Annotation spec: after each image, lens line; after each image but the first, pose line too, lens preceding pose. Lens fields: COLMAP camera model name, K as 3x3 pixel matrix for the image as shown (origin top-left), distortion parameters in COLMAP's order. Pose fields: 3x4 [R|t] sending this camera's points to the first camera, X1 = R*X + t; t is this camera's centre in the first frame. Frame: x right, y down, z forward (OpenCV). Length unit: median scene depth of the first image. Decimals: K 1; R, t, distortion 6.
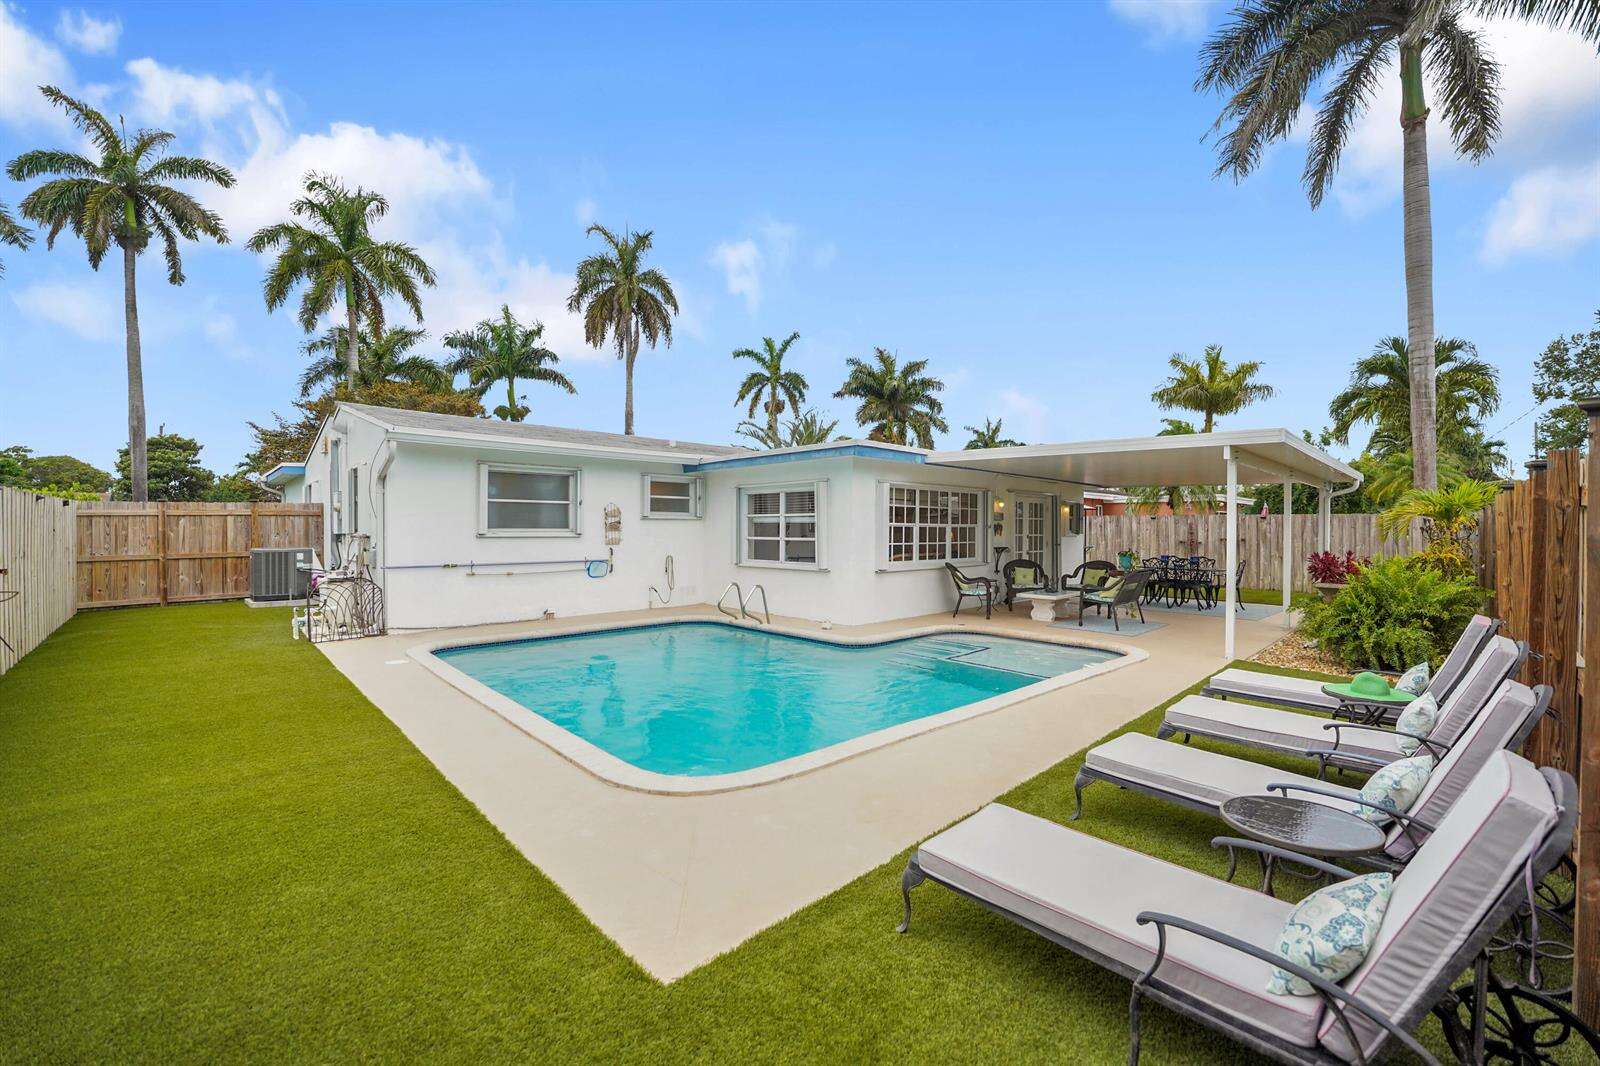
lens RADIAL K [[654.7, 0, 798.6], [0, 654.7, 535.7], [0, 0, 1]] dist [-0.030273, 0.005888]
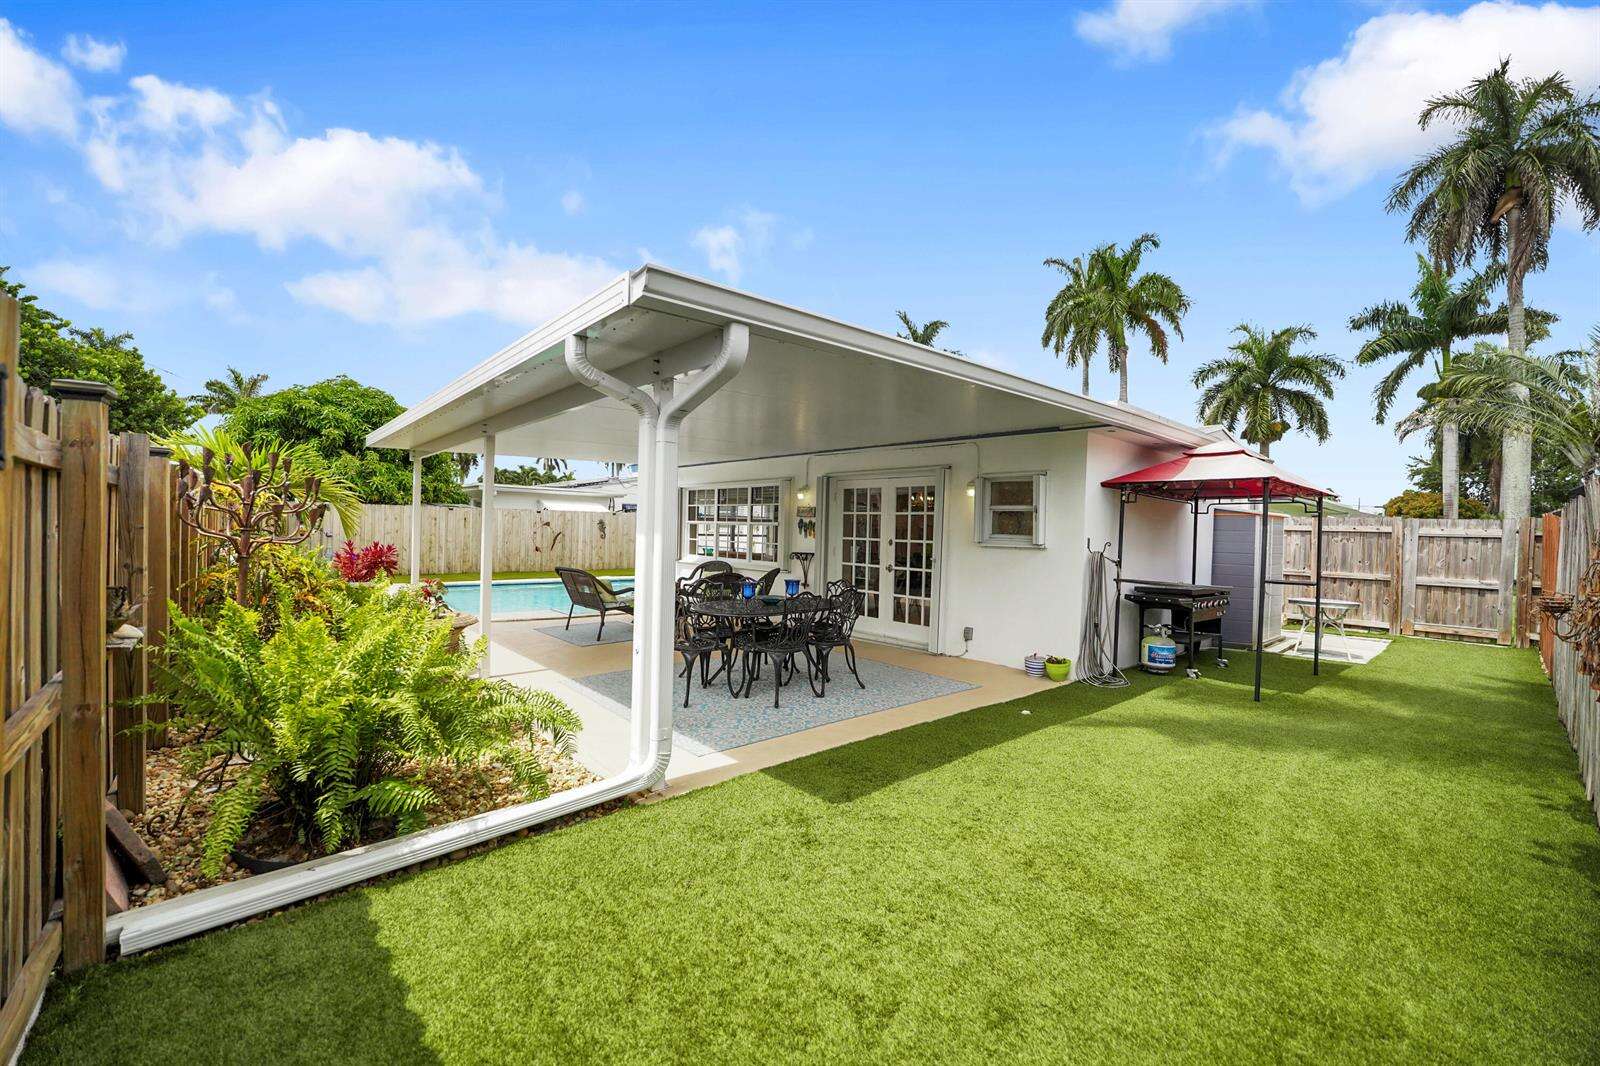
lens RADIAL K [[654.7, 0, 798.6], [0, 654.7, 535.7], [0, 0, 1]] dist [-0.030273, 0.005888]
pose [[-0.044945, 0.005012, -0.998977, 1.121640], [-0.037407, 0.999278, 0.006697, -0.007118], [0.998289, 0.037670, -0.044725, 1.082806]]
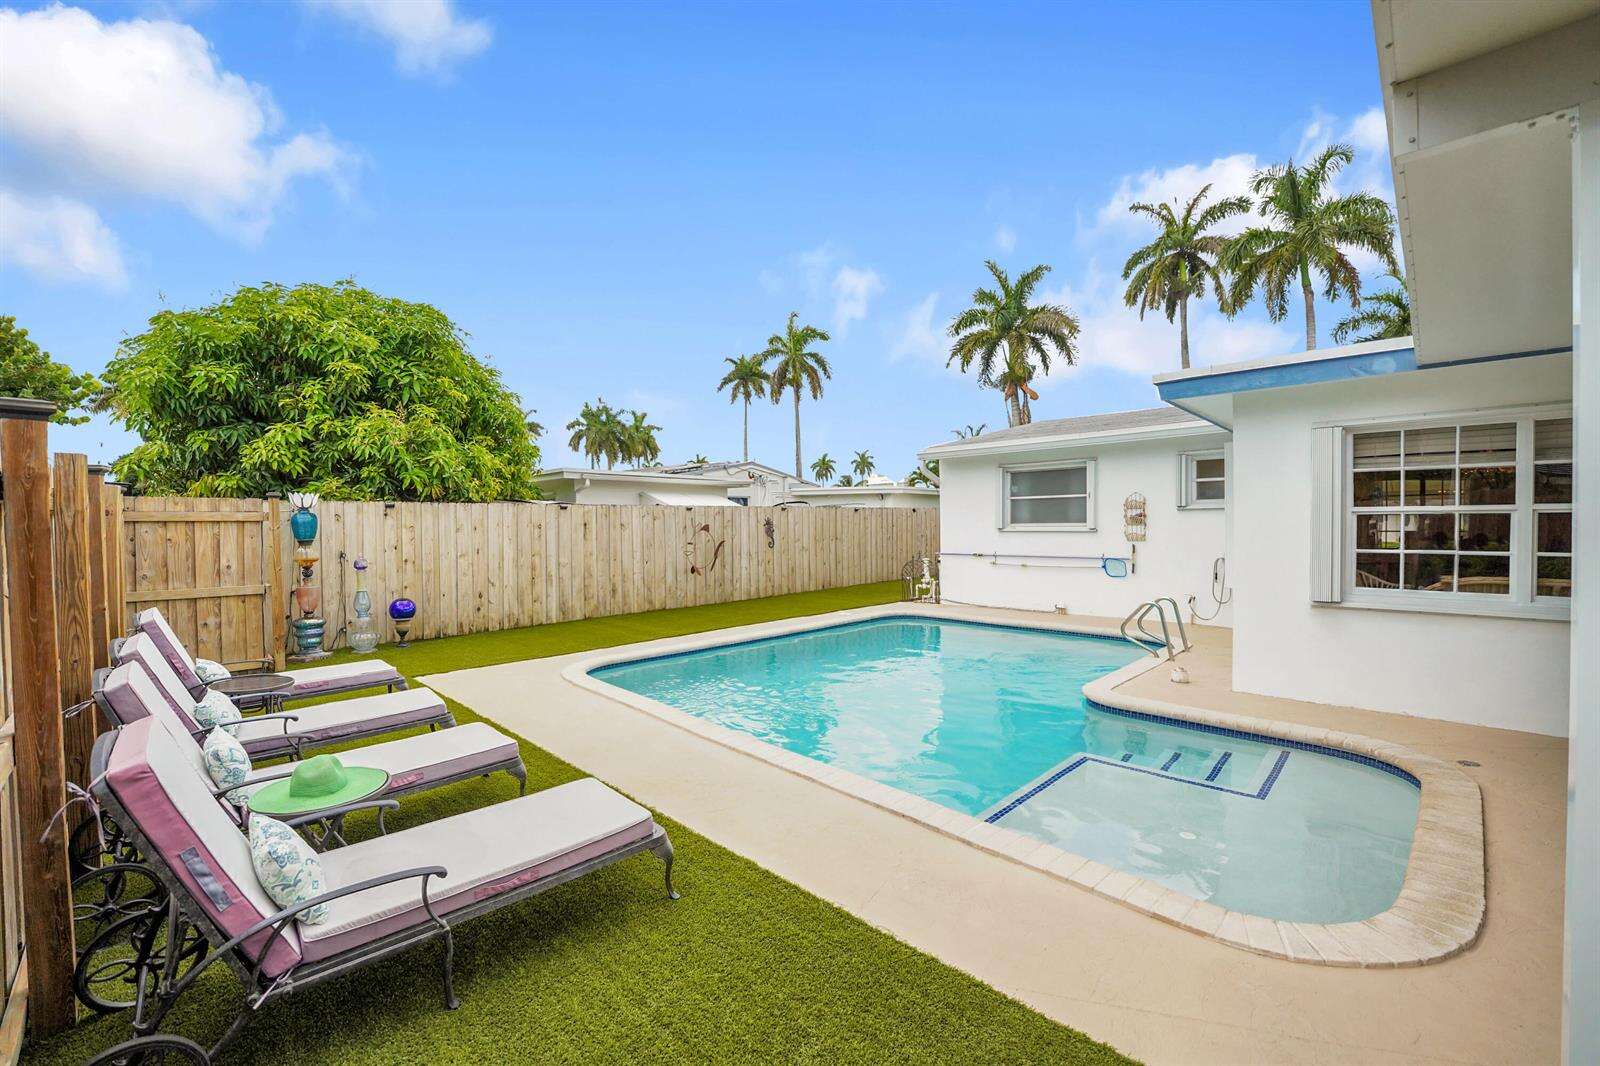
lens RADIAL K [[654.7, 0, 798.6], [0, 654.7, 535.7], [0, 0, 1]] dist [-0.030273, 0.005888]
pose [[0.027306, 0.013319, -0.999538, 0.519566], [-0.001130, 0.999911, 0.013294, -0.003713], [0.999626, 0.000767, 0.027318, 0.495958]]
